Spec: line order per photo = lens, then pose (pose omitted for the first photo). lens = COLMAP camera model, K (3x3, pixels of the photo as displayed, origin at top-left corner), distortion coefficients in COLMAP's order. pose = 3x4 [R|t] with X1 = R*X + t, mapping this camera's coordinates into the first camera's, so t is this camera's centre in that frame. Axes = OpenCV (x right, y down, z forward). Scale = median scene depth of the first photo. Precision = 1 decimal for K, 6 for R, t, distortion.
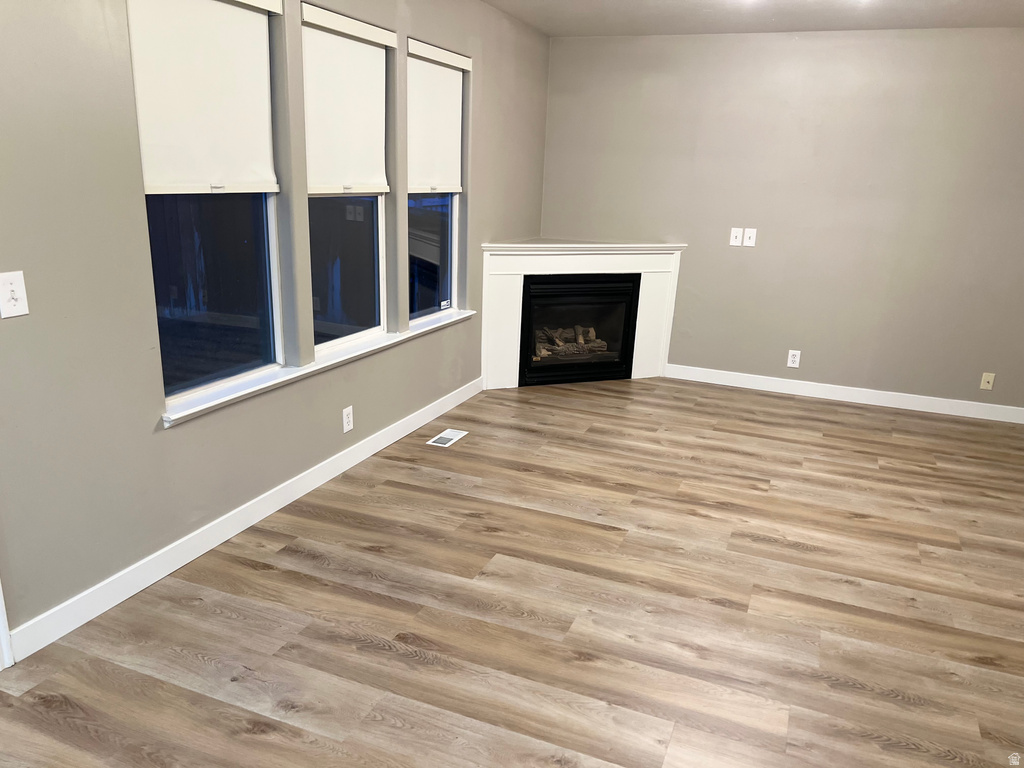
lens RADIAL K [[774.3, 0, 512.0], [0, 774.3, 384.0], [0, 0, 1]] dist [0.064511, -0.059066]
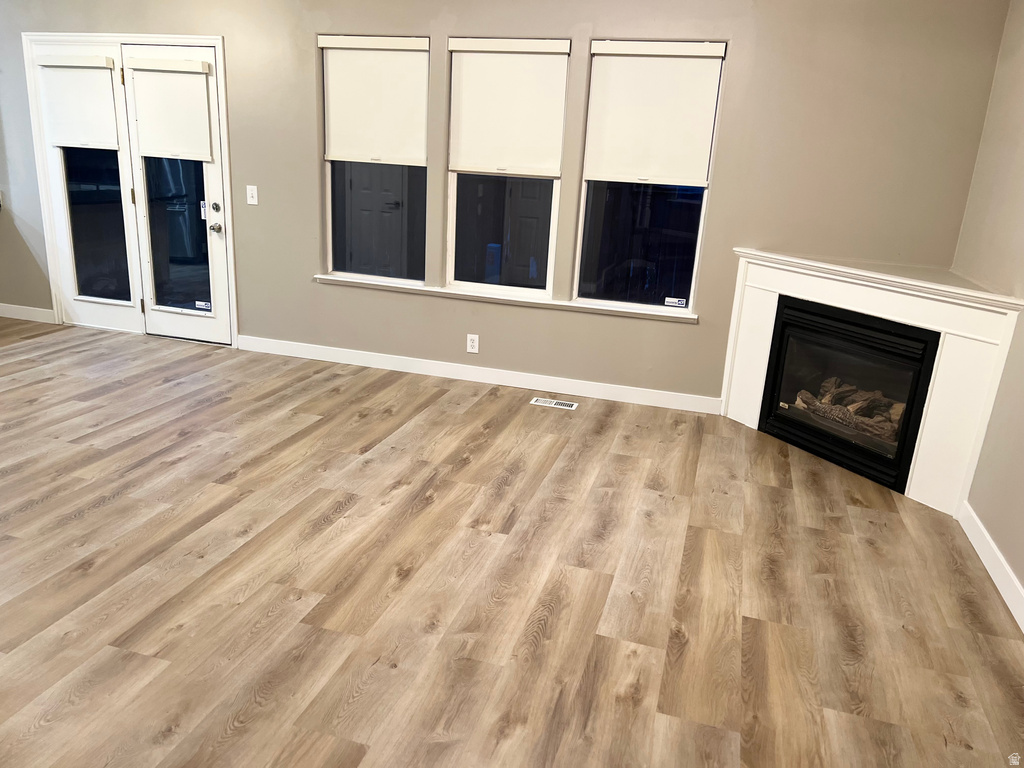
lens RADIAL K [[766.4, 0, 512.0], [0, 766.4, 384.0], [0, 0, 1]] dist [0.097958, -0.135807]
pose [[0.103074, 0.253842, -0.961738, 1.120627], [-0.314889, 0.925486, 0.210526, -0.195898], [0.943515, 0.281140, 0.175326, 0.892975]]
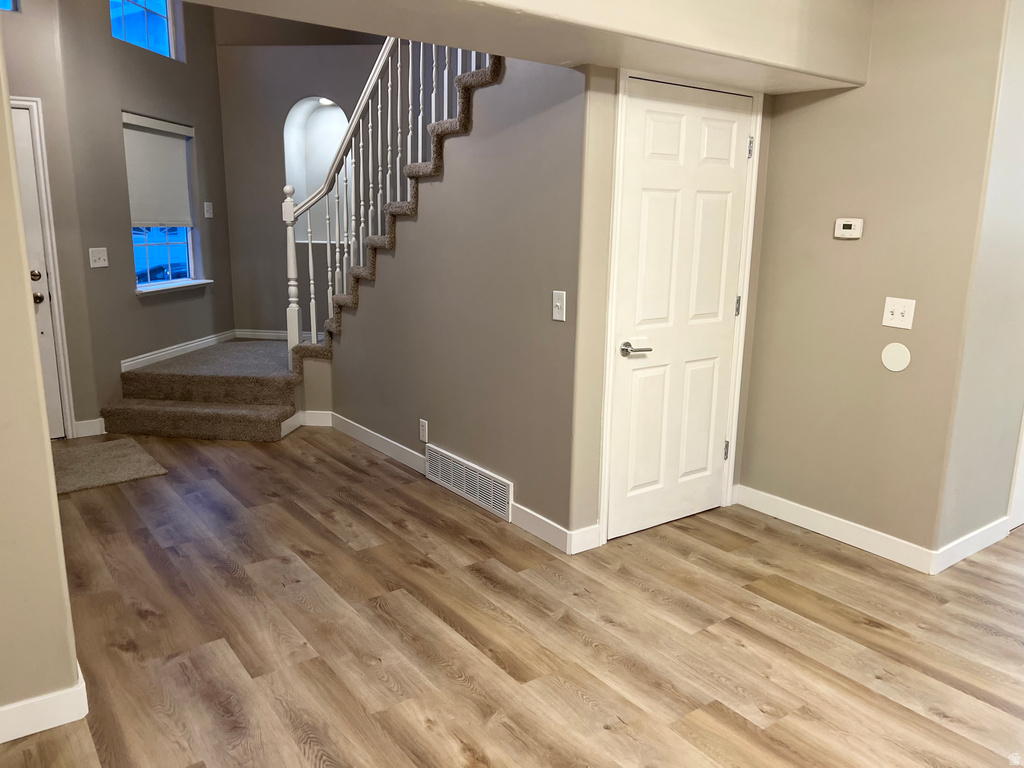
lens RADIAL K [[766.4, 0, 512.0], [0, 766.4, 384.0], [0, 0, 1]] dist [0.097958, -0.135807]
pose [[-0.855465, -0.167475, 0.490032, 0.385322], [0.081325, 0.891076, 0.446509, -0.345471], [-0.511435, 0.421825, -0.748664, 1.355246]]
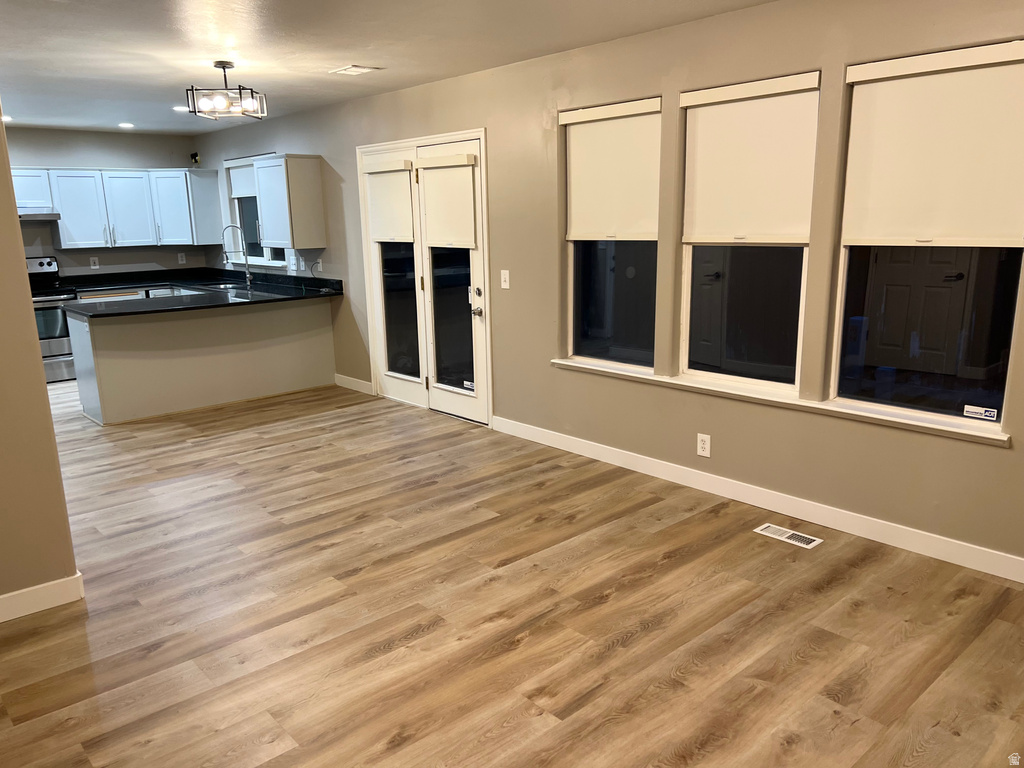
lens RADIAL K [[766.4, 0, 512.0], [0, 766.4, 384.0], [0, 0, 1]] dist [0.097958, -0.135807]
pose [[-0.434791, 0.163404, -0.885582, 0.895098], [-0.237699, 0.927699, 0.287877, -0.297036], [0.868594, 0.335669, -0.364514, 1.185349]]
